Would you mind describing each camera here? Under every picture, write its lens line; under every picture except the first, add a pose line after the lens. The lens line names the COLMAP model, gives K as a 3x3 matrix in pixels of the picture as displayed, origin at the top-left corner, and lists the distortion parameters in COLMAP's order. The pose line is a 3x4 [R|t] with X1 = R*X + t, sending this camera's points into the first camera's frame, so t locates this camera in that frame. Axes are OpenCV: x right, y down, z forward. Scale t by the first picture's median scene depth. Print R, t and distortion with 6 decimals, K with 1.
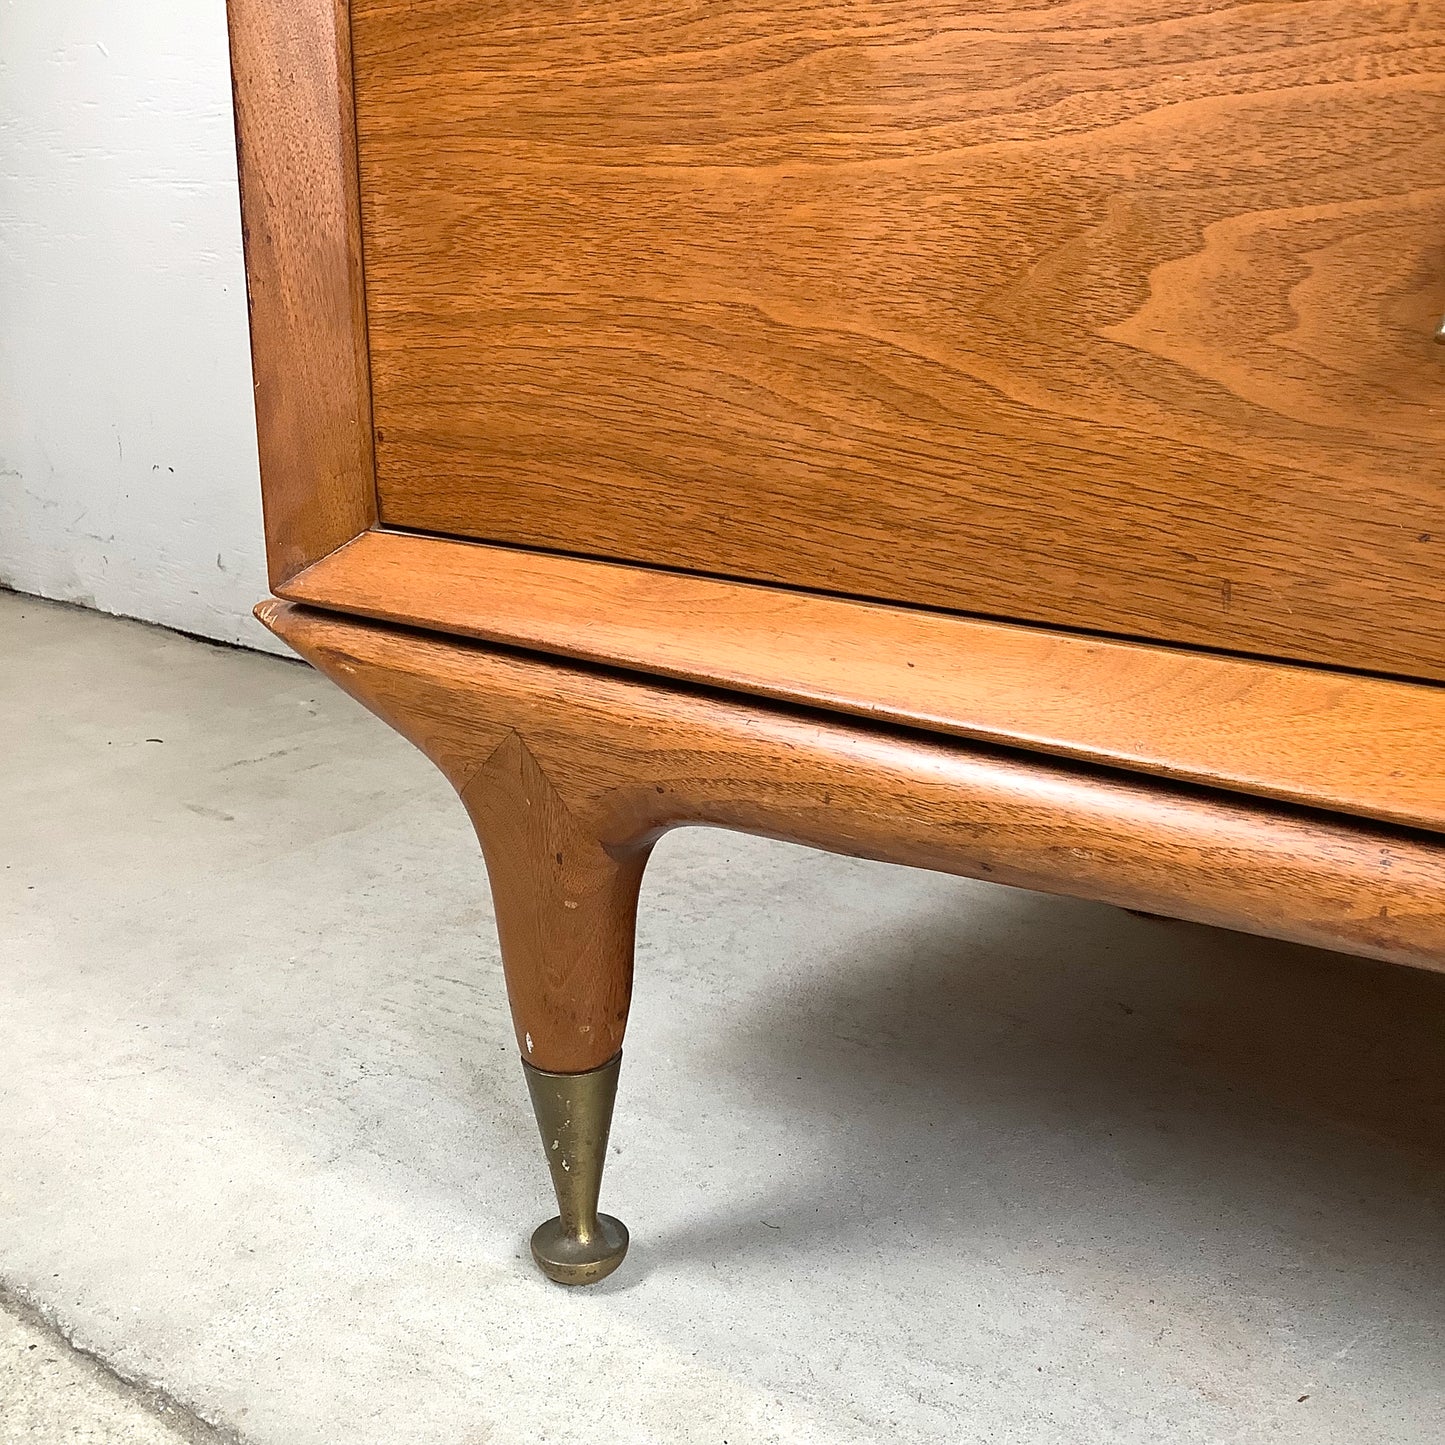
lens RADIAL K [[1752.0, 0, 715.2], [0, 1752.0, 717.1], [0, 0, 1]] dist [0.141362, -0.319666]
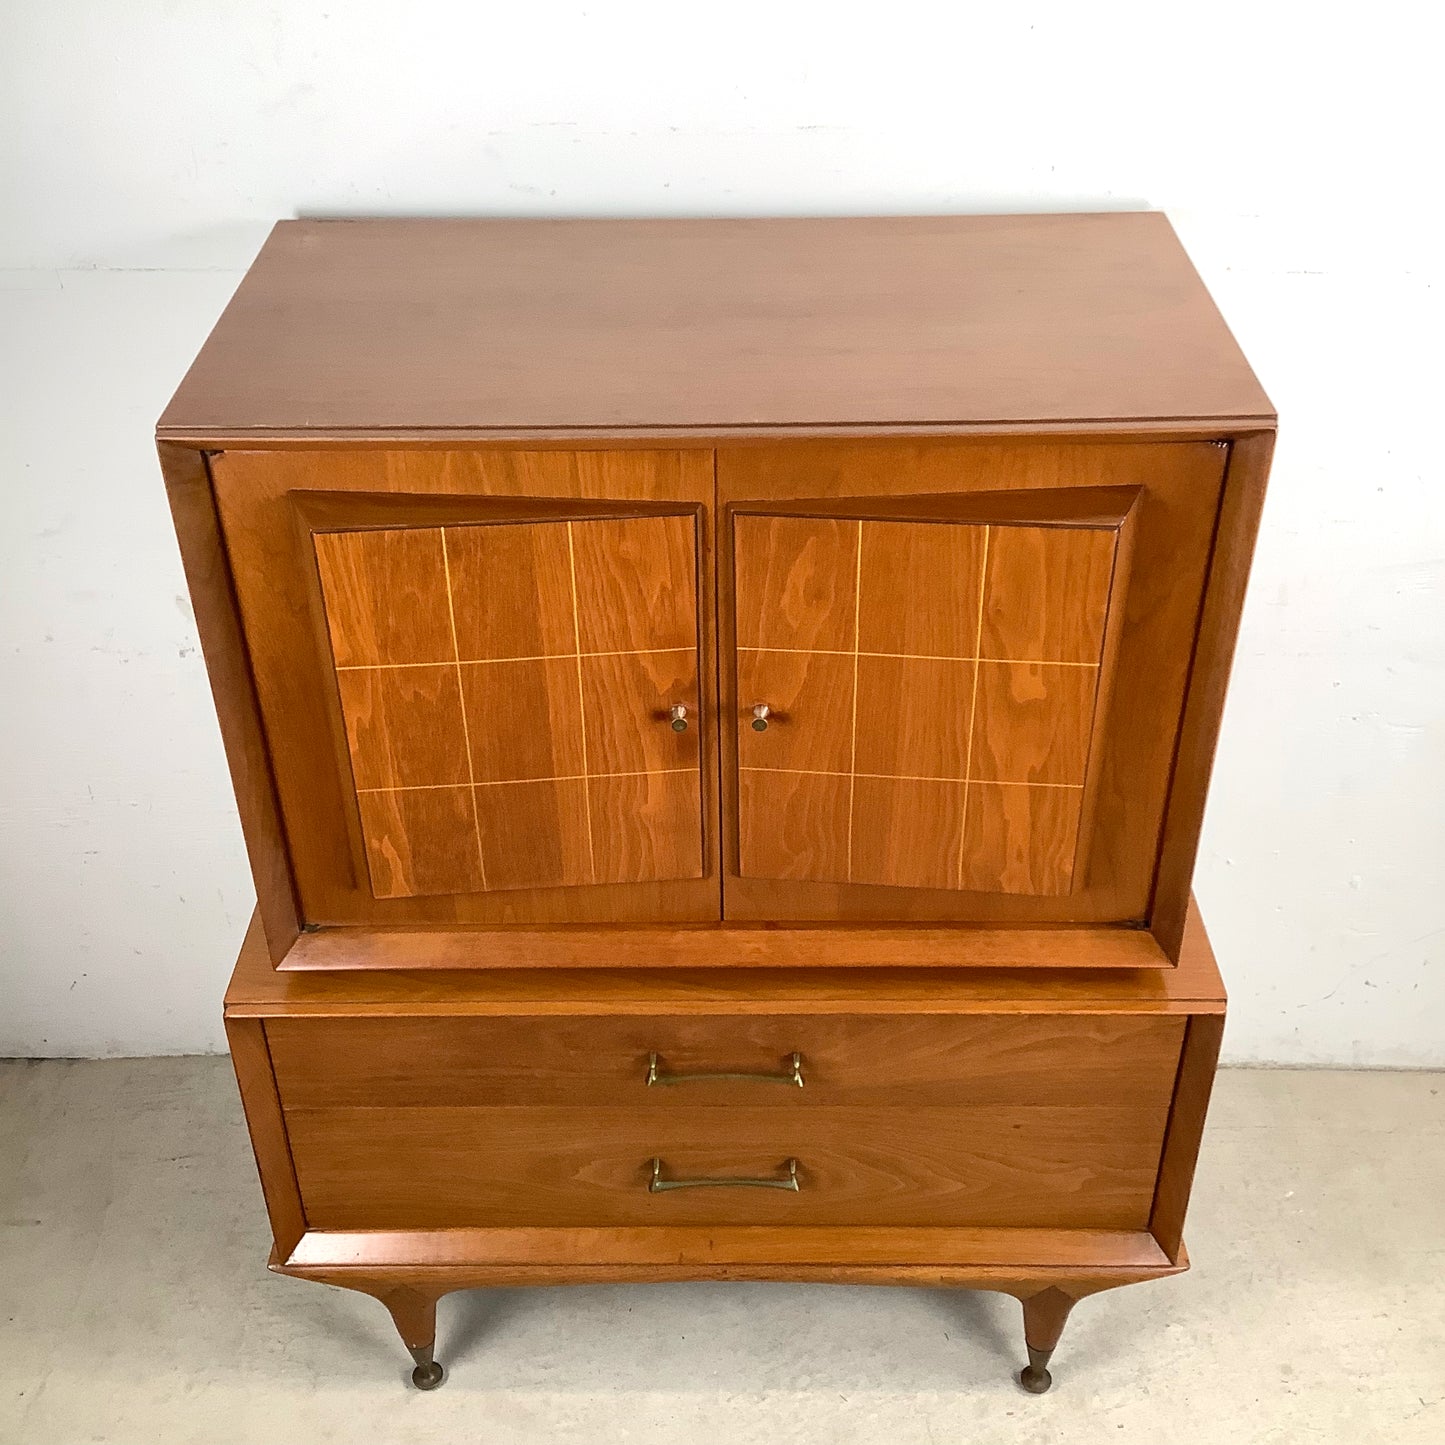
lens RADIAL K [[1752.0, 0, 715.2], [0, 1752.0, 717.1], [0, 0, 1]] dist [0.141362, -0.319666]
pose [[0.777151, -0.374243, 0.505943, -1.069193], [0.182034, 0.903274, 0.388535, -2.423354], [-0.602411, -0.209852, 0.770106, -1.934966]]
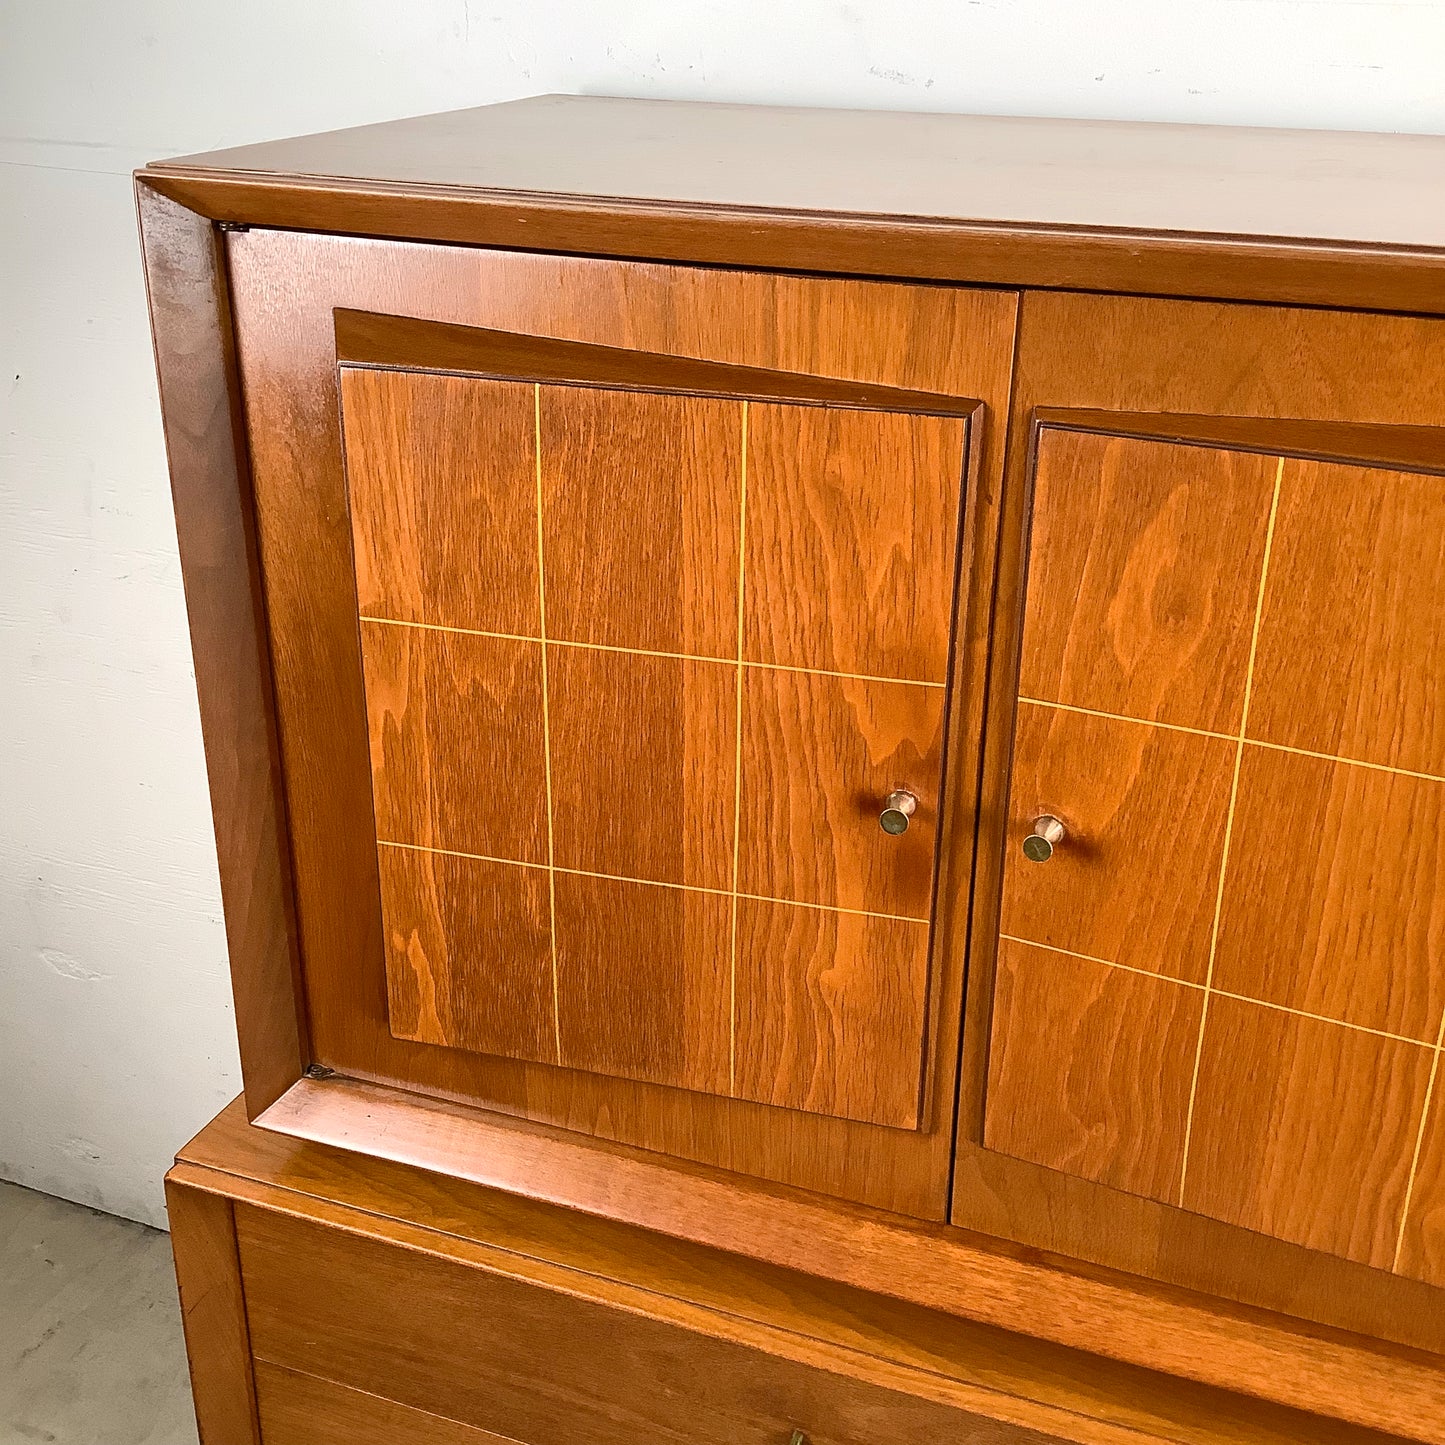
lens RADIAL K [[1723.7, 0, 723.4], [0, 1723.7, 708.4], [0, 0, 1]] dist [0.135466, -0.275938]
pose [[0.946746, -0.119263, 0.299078, -0.239050], [0.074578, 0.984836, 0.156642, -1.634577], [-0.313224, -0.125996, 0.941284, -1.077171]]
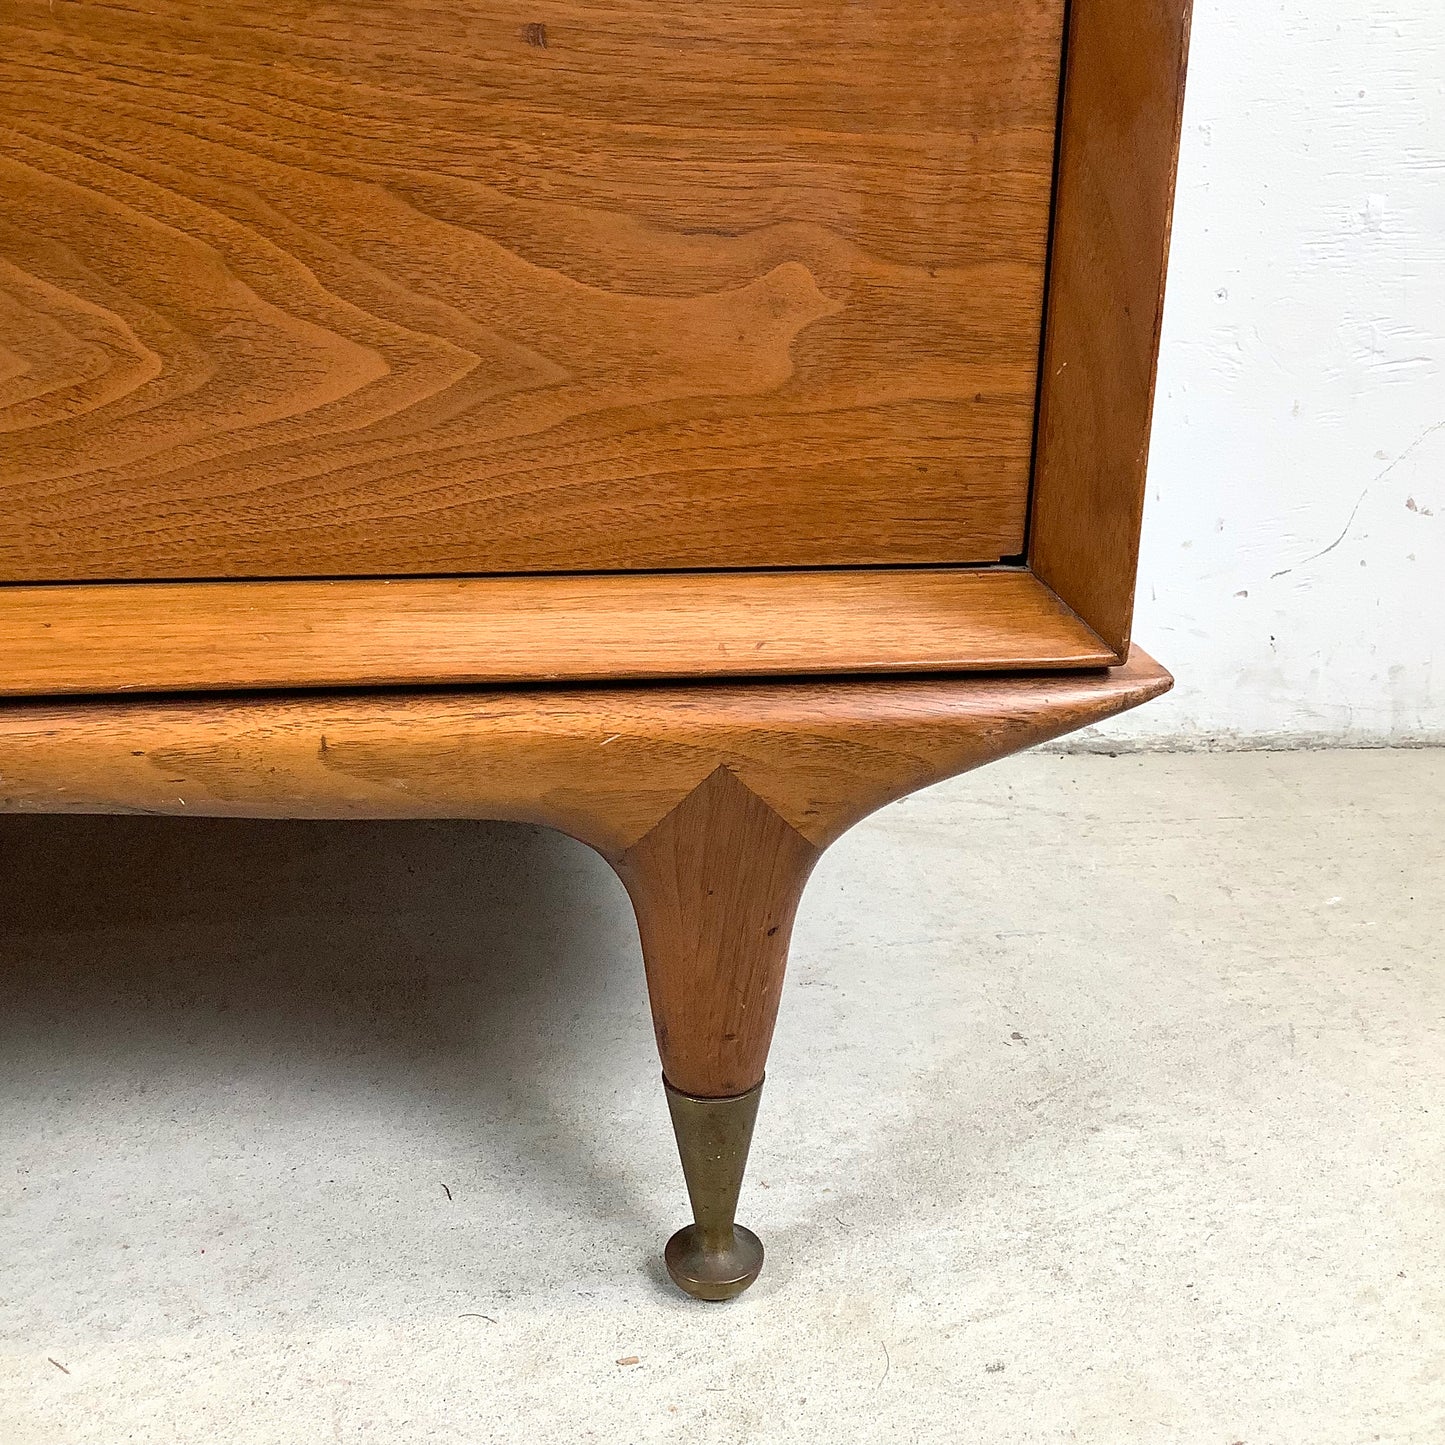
lens RADIAL K [[1752.0, 0, 715.2], [0, 1752.0, 717.1], [0, 0, 1]] dist [0.141362, -0.319666]
pose [[0.687858, -0.245240, 0.683161, 0.206564], [0.184011, 0.969364, 0.162704, 0.038933], [-0.702133, 0.013792, 0.711912, -0.487610]]
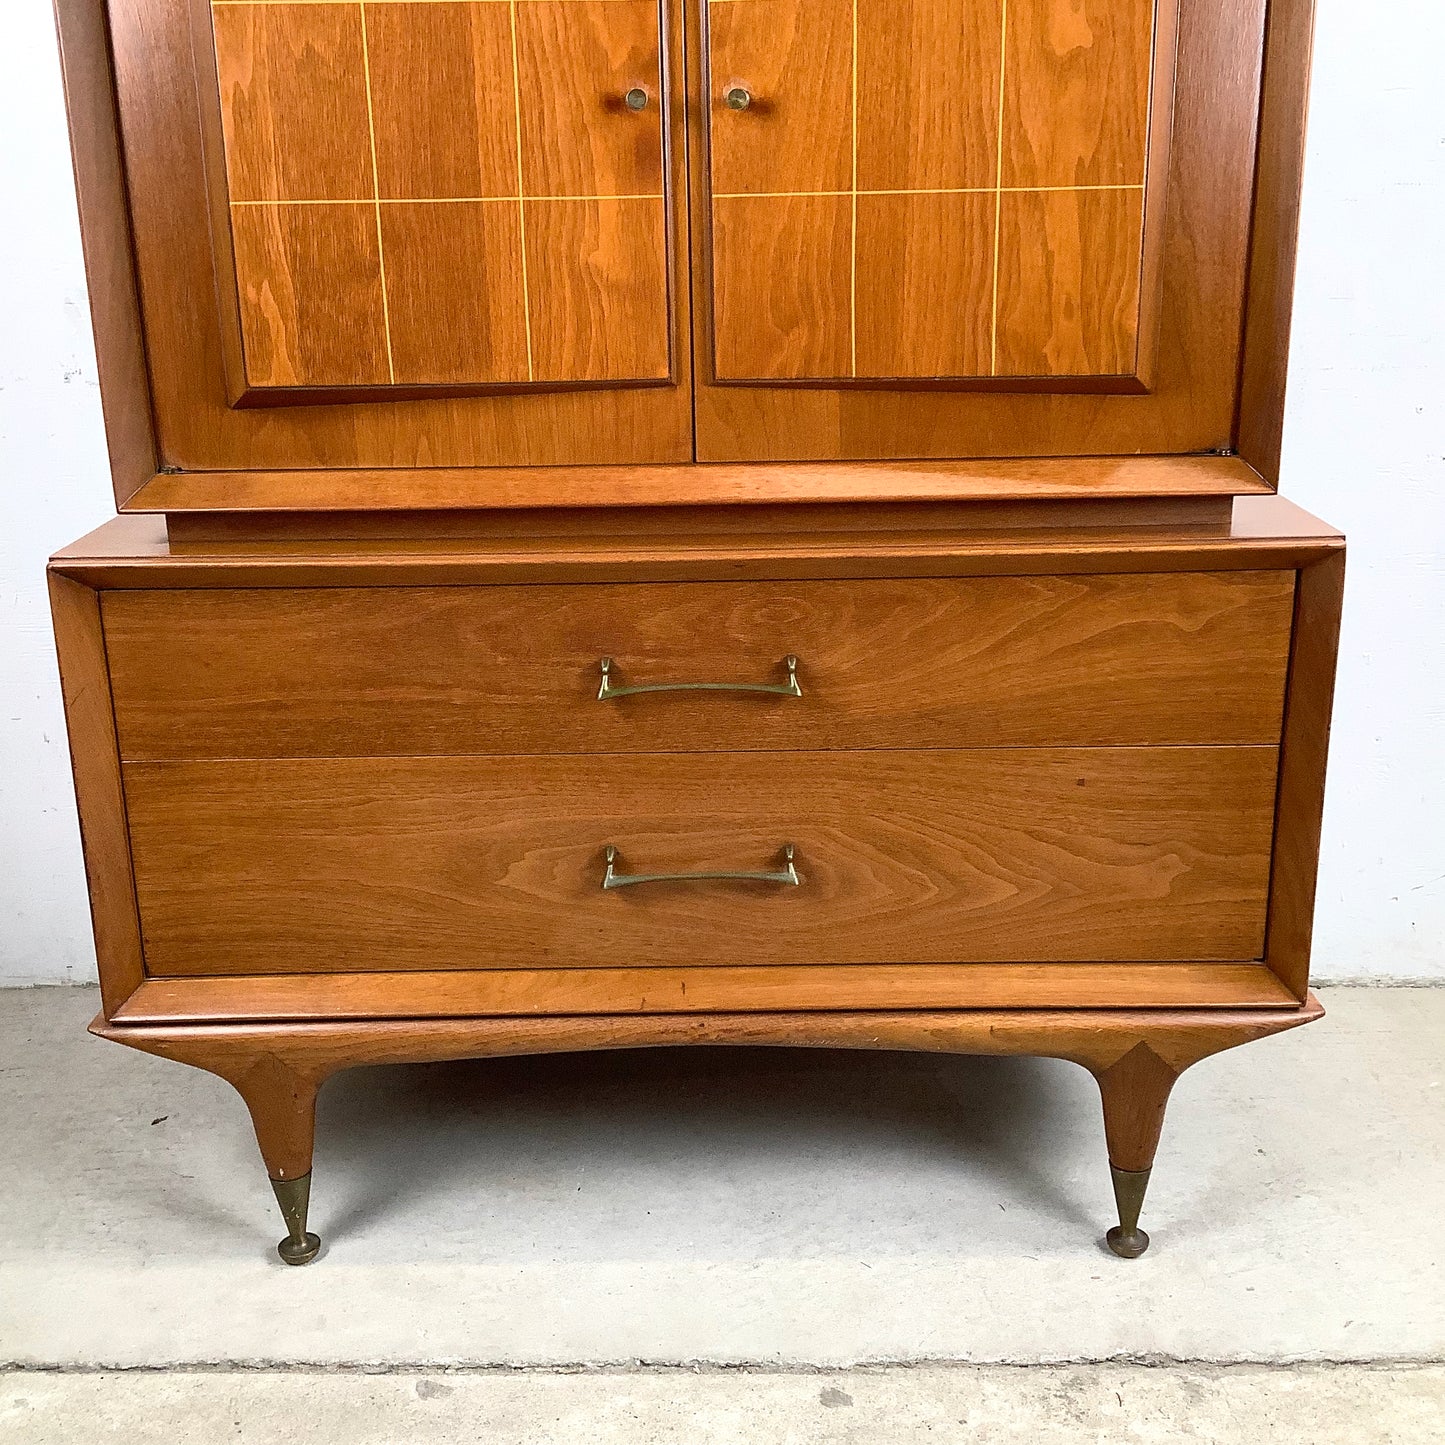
lens RADIAL K [[1752.0, 0, 715.2], [0, 1752.0, 717.1], [0, 0, 1]] dist [0.141362, -0.319666]
pose [[0.774798, -0.205394, 0.597914, -1.145760], [0.185580, 0.977980, 0.095472, -0.645875], [-0.604358, 0.036989, 0.795854, -1.556848]]
